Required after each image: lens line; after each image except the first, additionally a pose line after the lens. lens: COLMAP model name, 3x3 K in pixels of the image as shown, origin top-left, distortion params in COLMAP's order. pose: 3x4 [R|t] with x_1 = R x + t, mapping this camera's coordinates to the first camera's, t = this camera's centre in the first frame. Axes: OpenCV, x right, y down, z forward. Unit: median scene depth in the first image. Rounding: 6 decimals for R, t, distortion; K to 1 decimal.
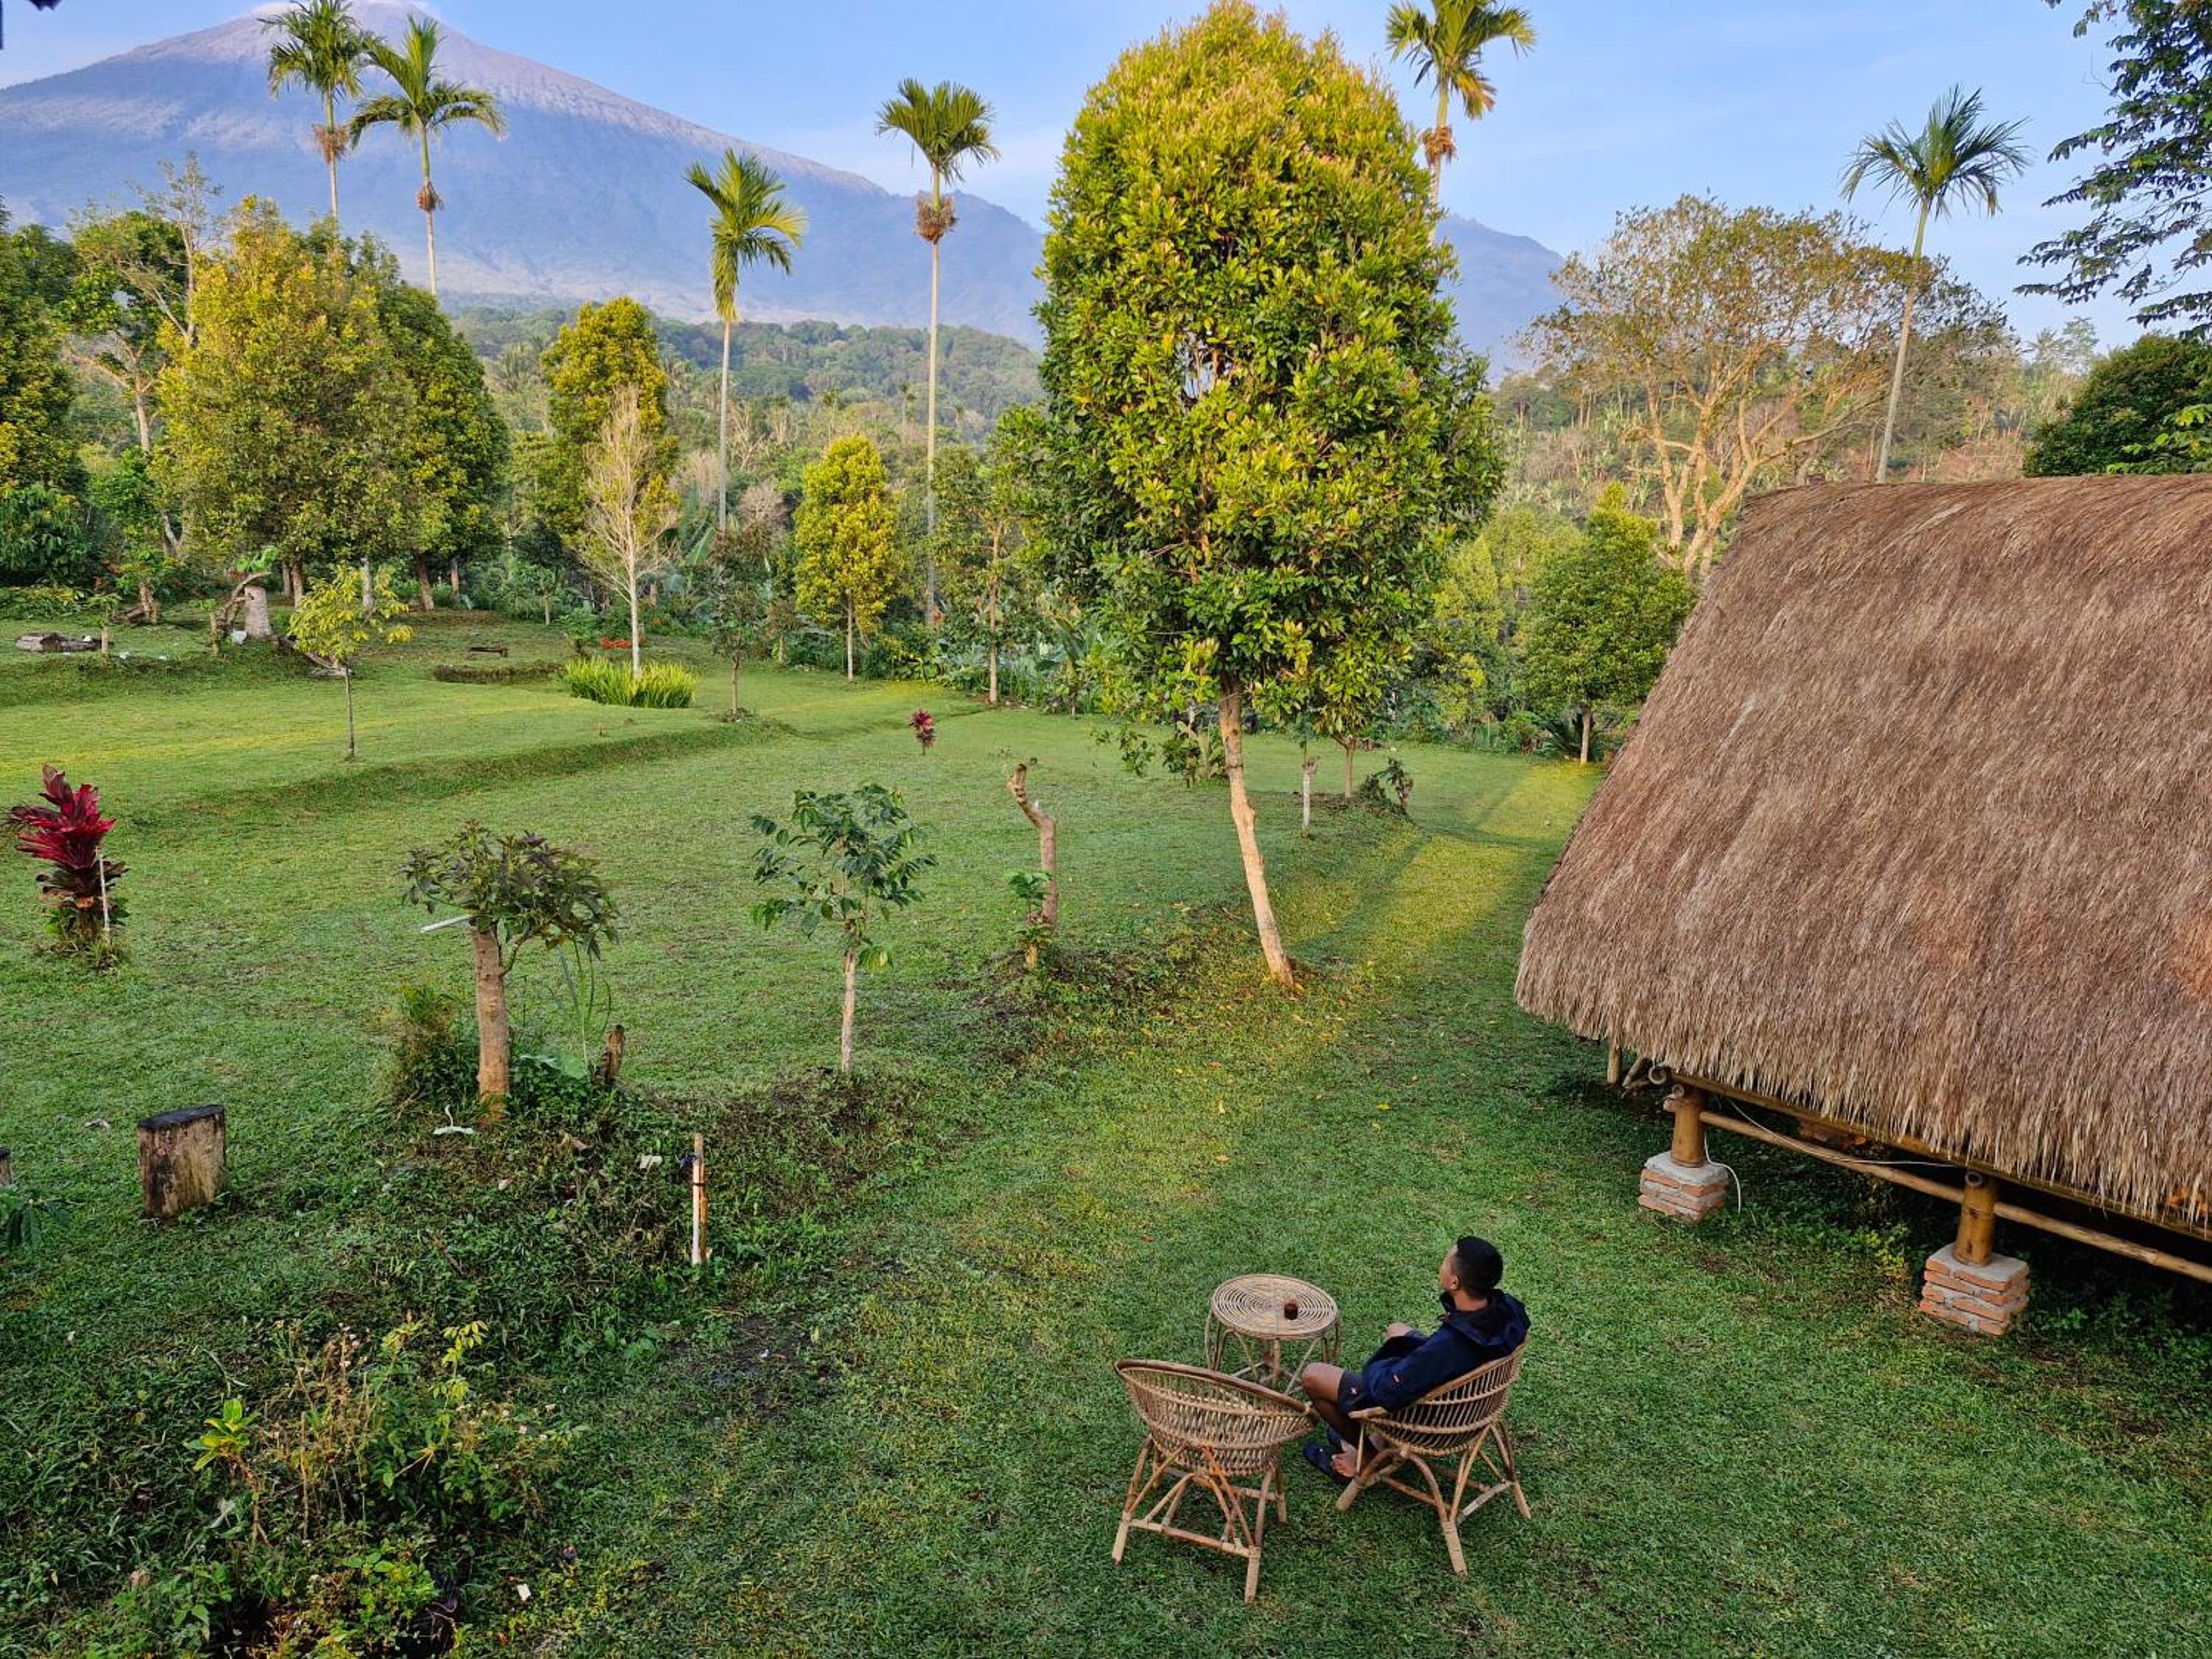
lens RADIAL K [[1575.7, 0, 1084.6], [0, 1575.7, 842.4], [0, 0, 1]] dist [0.033421, -0.021057]
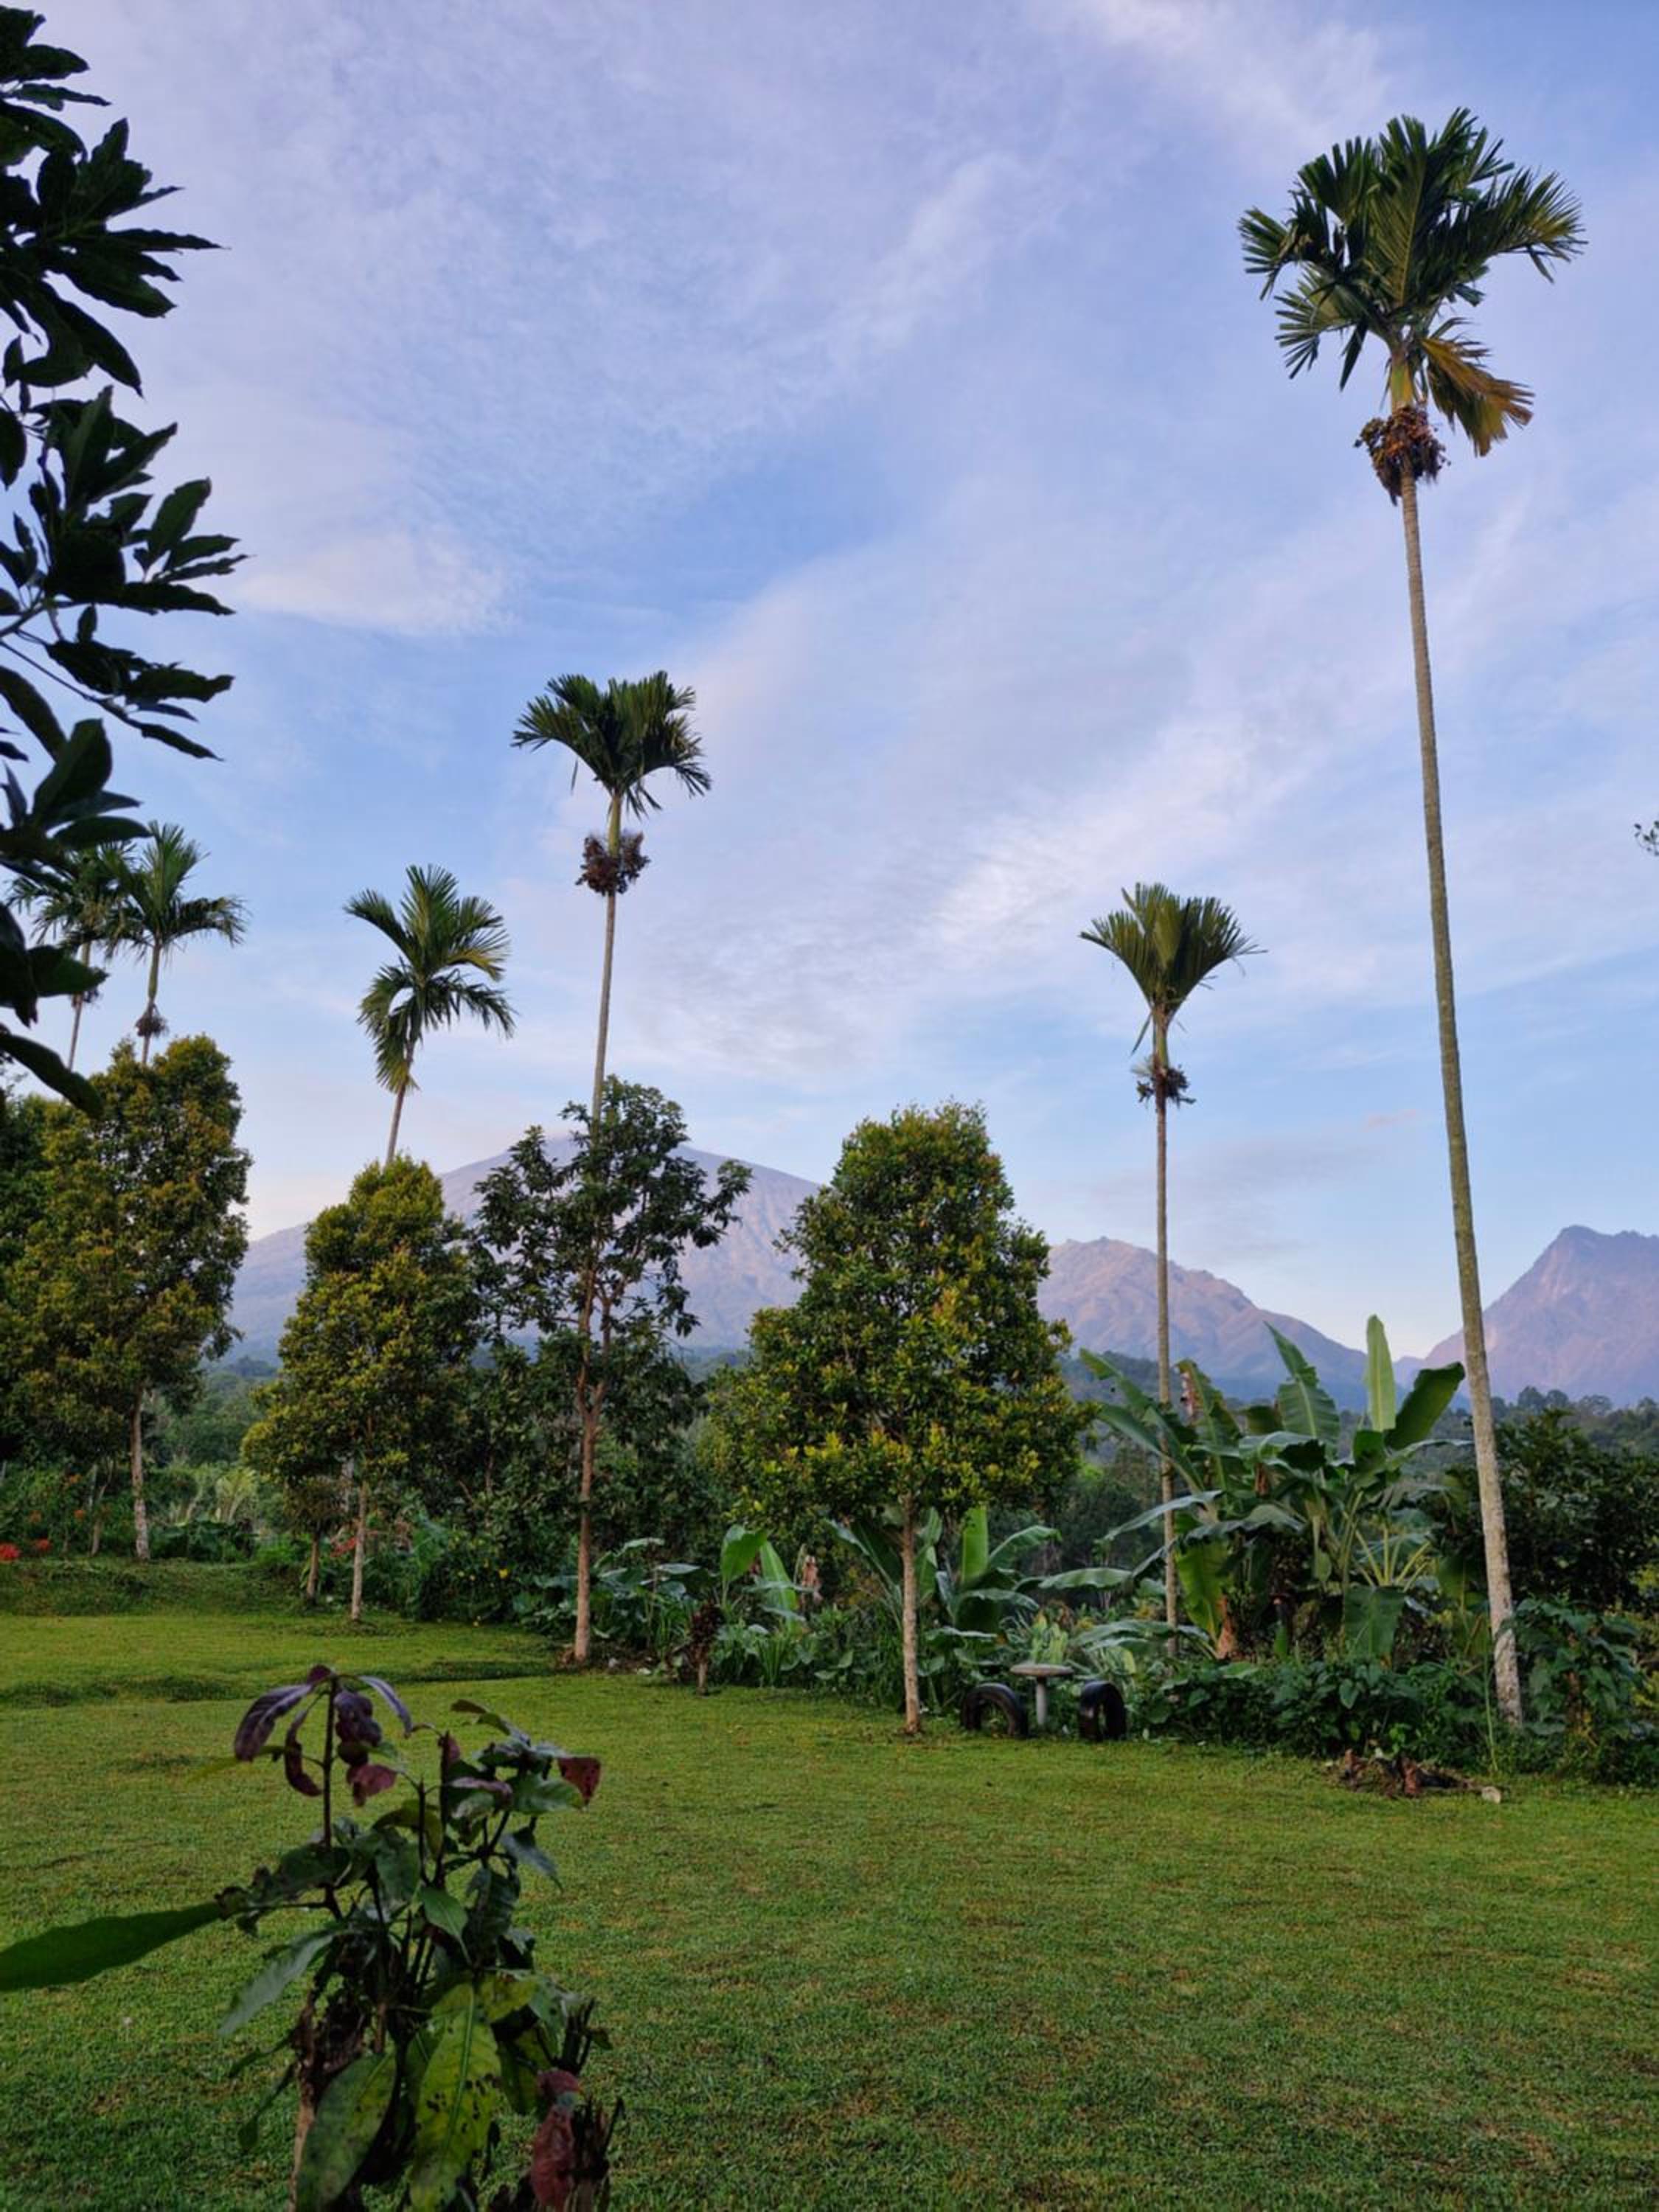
lens RADIAL K [[1537.3, 0, 817.3], [0, 1537.3, 1102.7], [0, 0, 1]] dist [0.020847, -0.000130]
pose [[0.964797, -0.085142, -0.248834, 0.162923], [-0.040679, 0.886450, -0.461033, -0.038029], [0.259832, 0.454925, 0.851781, 0.685474]]
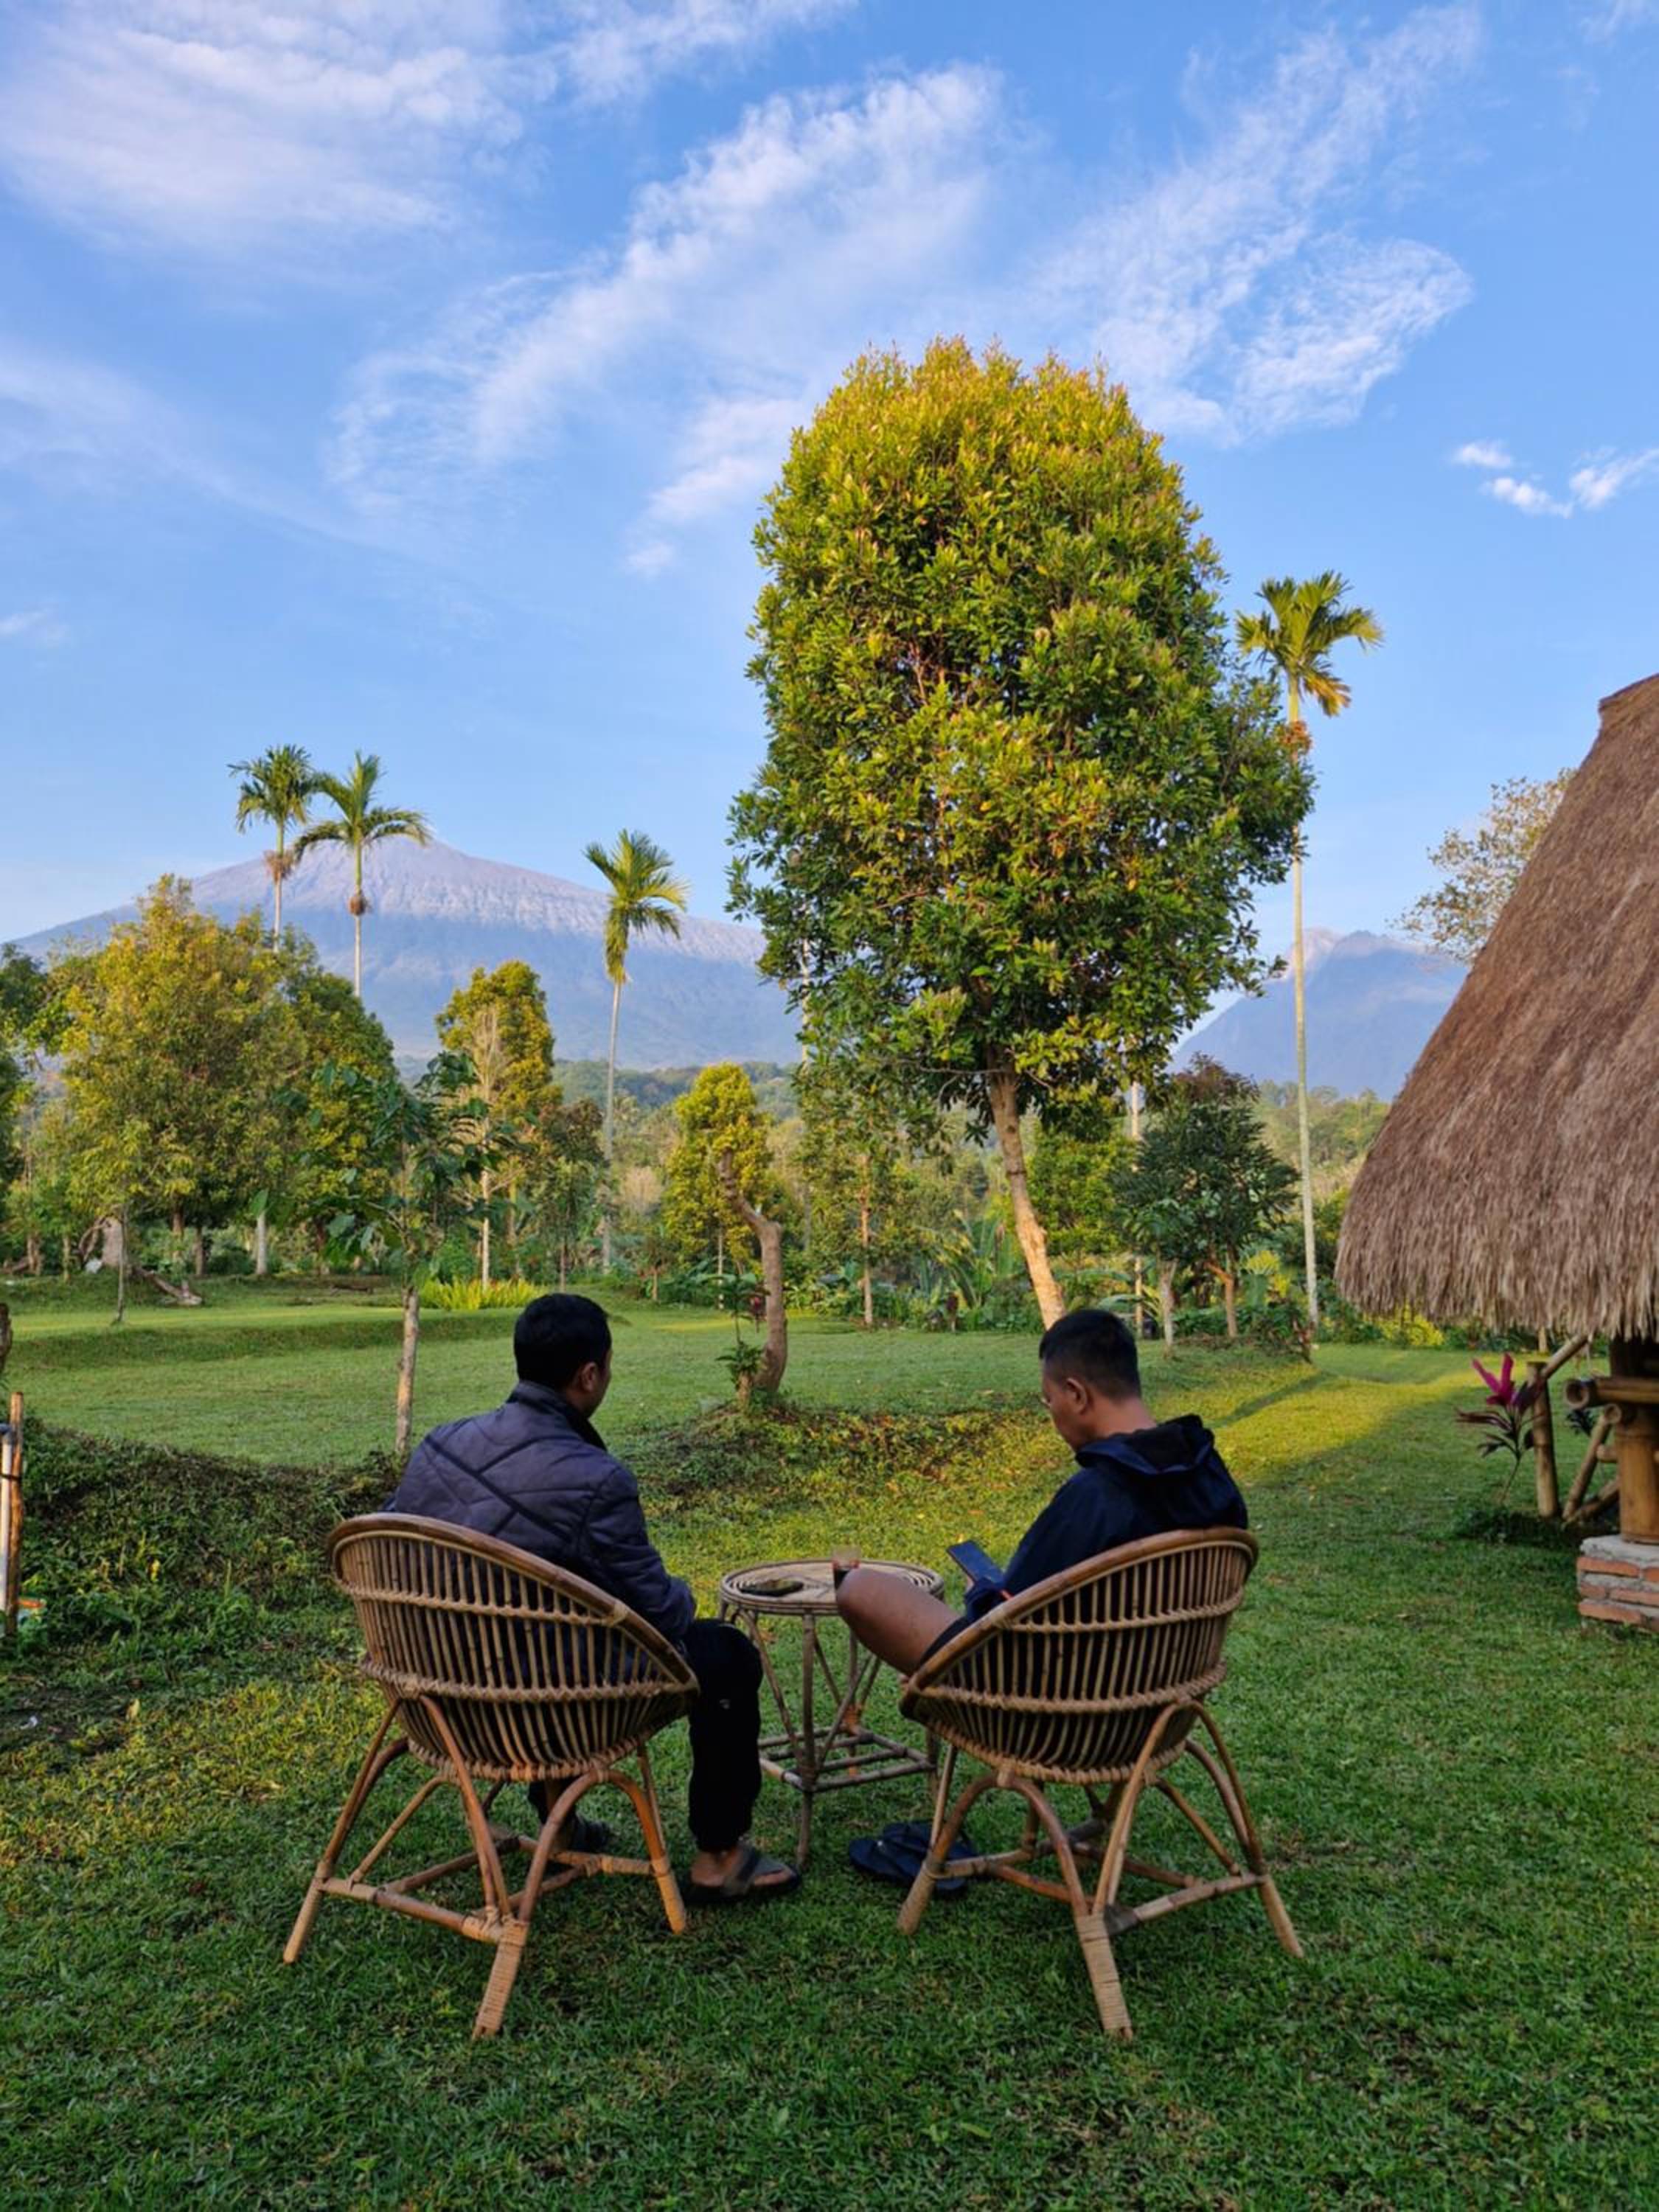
lens RADIAL K [[1575.7, 0, 813.8], [0, 1575.7, 1089.6], [0, 0, 1]] dist [0.033421, -0.021057]
pose [[0.989792, -0.057471, -0.130418, 0.044906], [0.015874, 0.953852, -0.299858, 0.067002], [0.141633, 0.294726, 0.945027, 0.094936]]
